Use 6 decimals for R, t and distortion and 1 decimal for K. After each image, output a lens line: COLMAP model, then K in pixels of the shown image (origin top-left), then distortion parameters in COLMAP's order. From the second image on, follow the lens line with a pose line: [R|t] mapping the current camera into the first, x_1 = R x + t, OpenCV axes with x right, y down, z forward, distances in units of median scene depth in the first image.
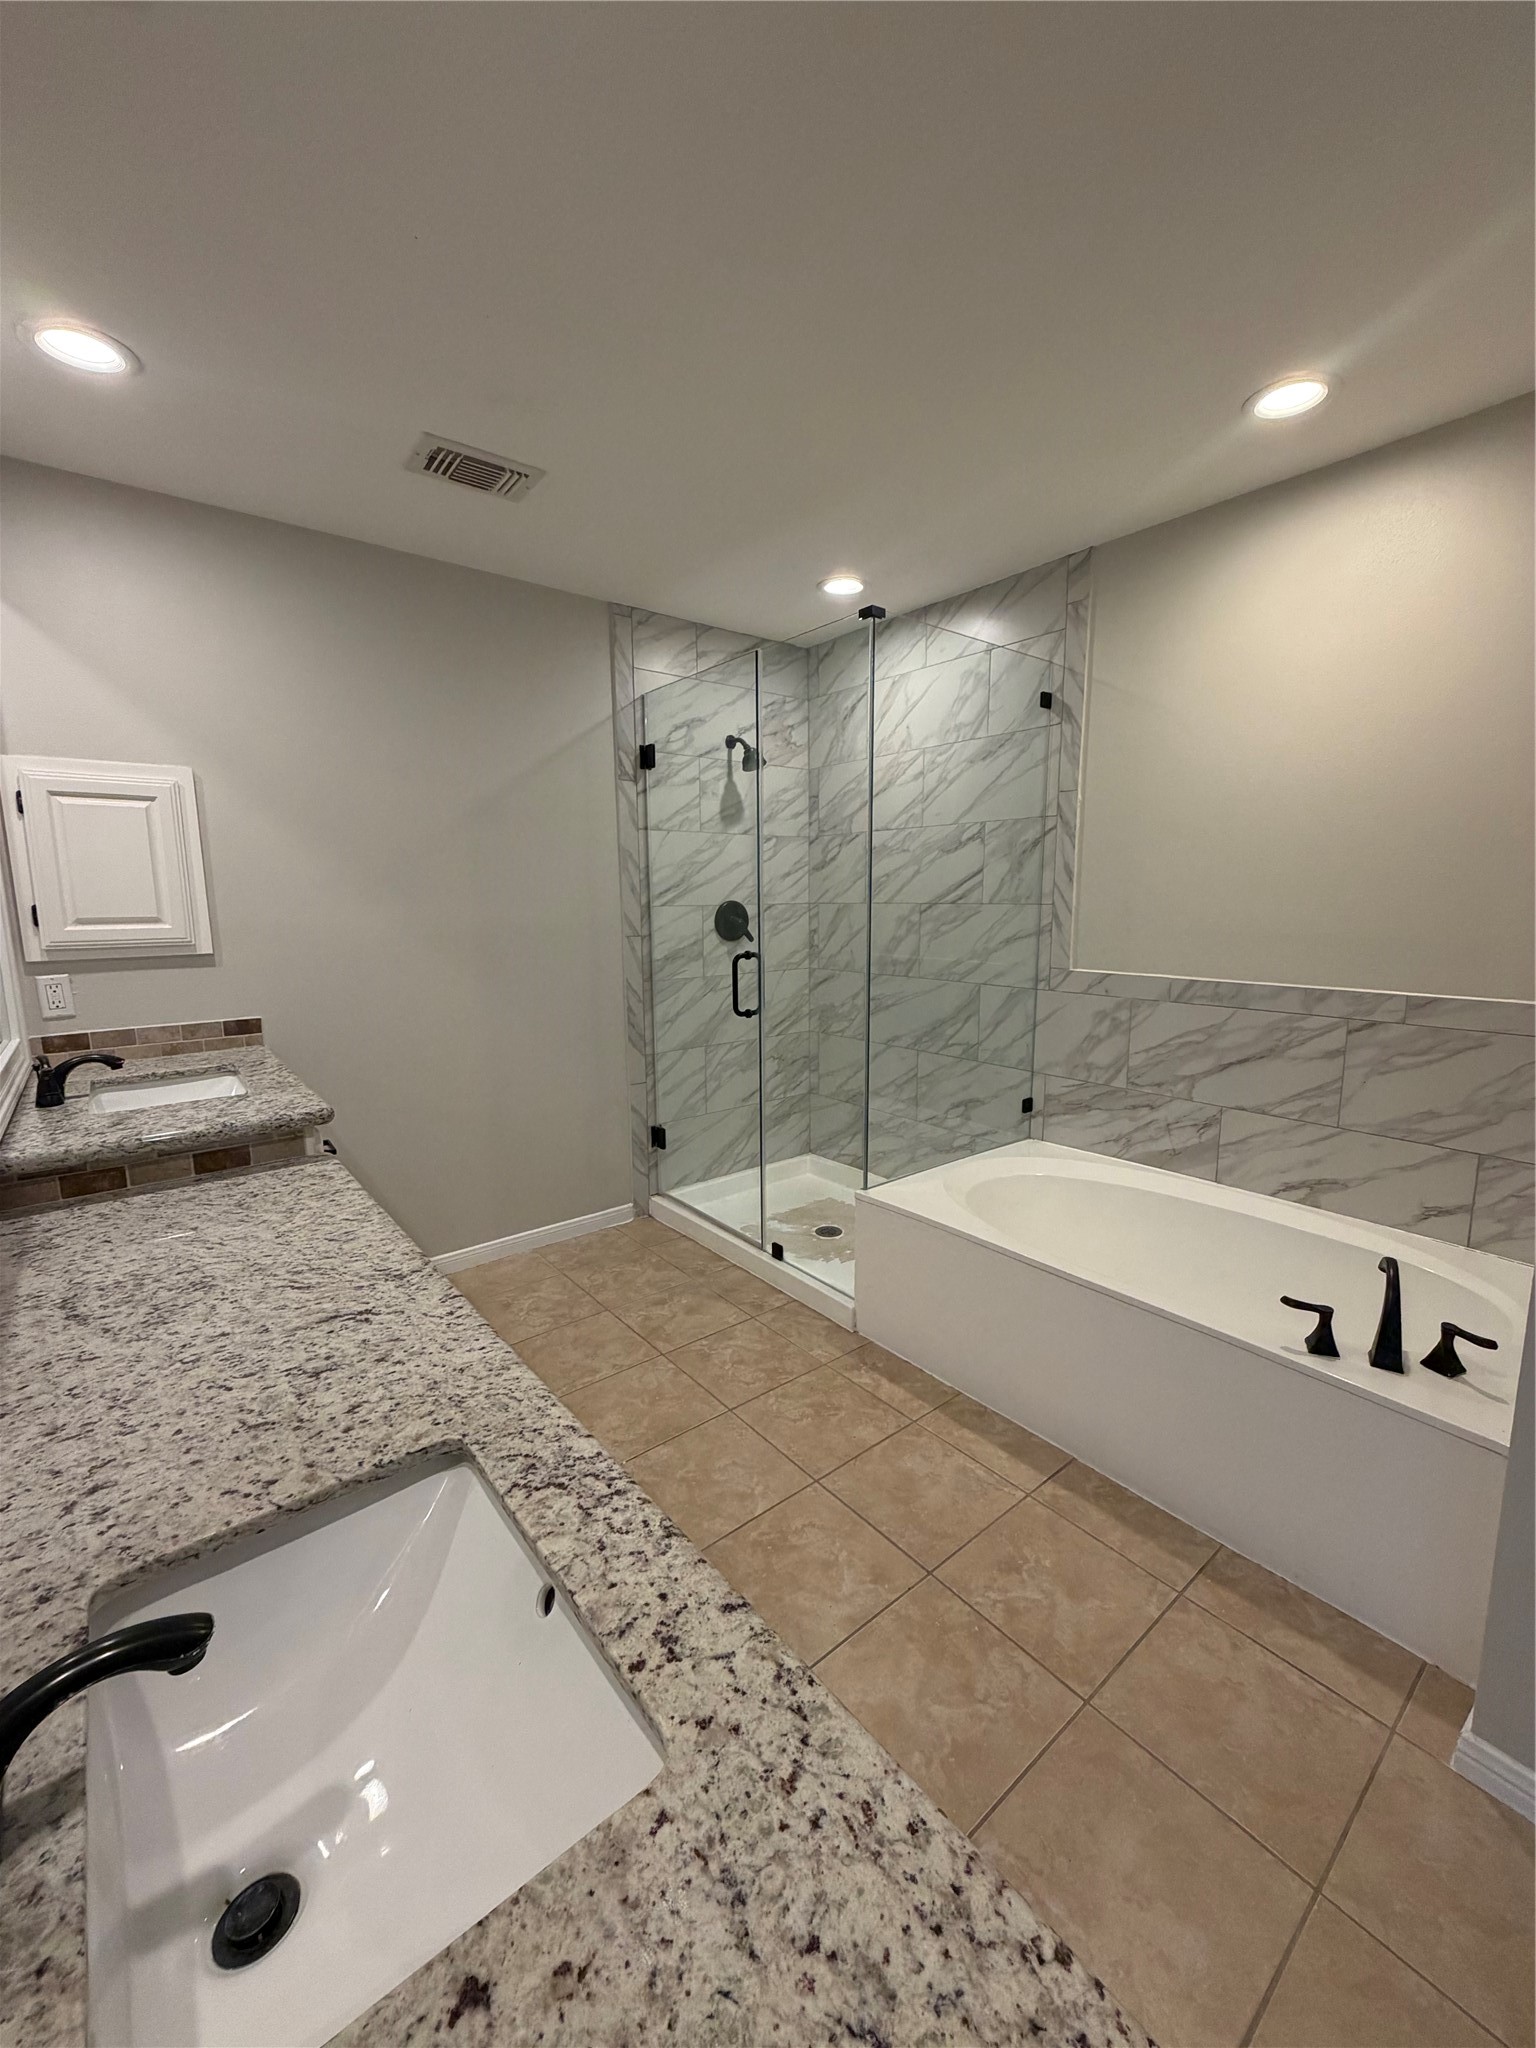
lens RADIAL K [[821.9, 0, 768.6], [0, 821.9, 1020.0], [0, 0, 1]] dist [0.000857, 0.000315]
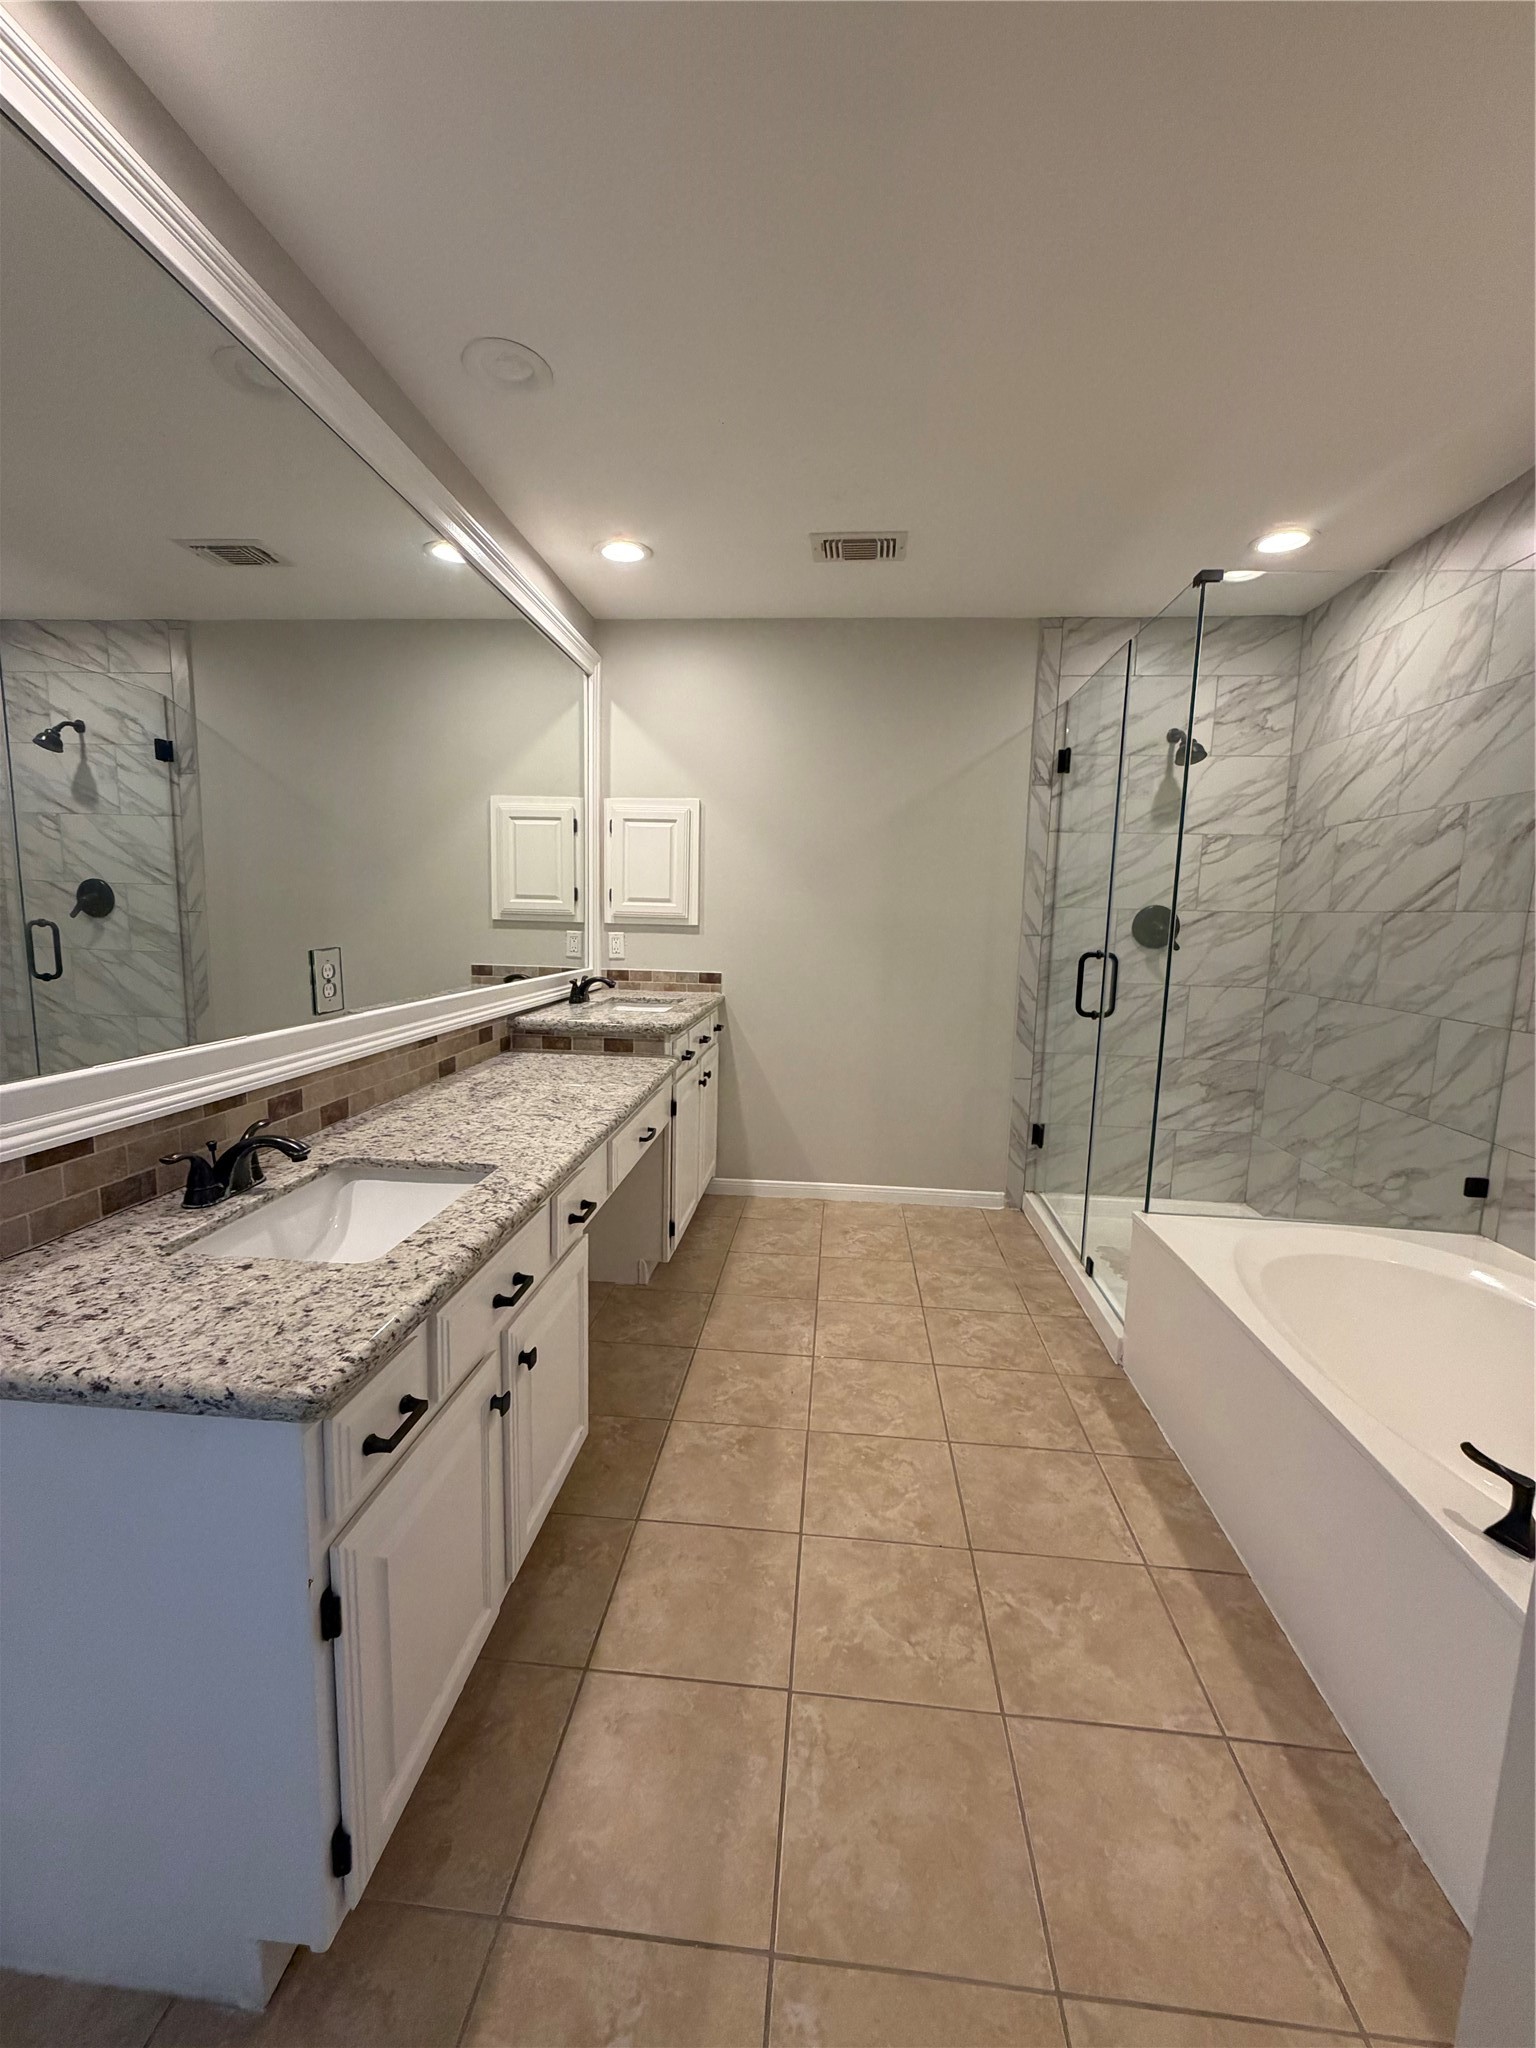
lens RADIAL K [[821.9, 0, 767.4], [0, 821.9, 1021.1], [0, 0, 1]] dist [0.000857, 0.000315]
pose [[0.715587, 0.118687, -0.688367, 0.344760], [-0.137417, 0.990121, 0.027864, 0.023591], [0.684874, 0.074655, 0.724827, 0.032121]]
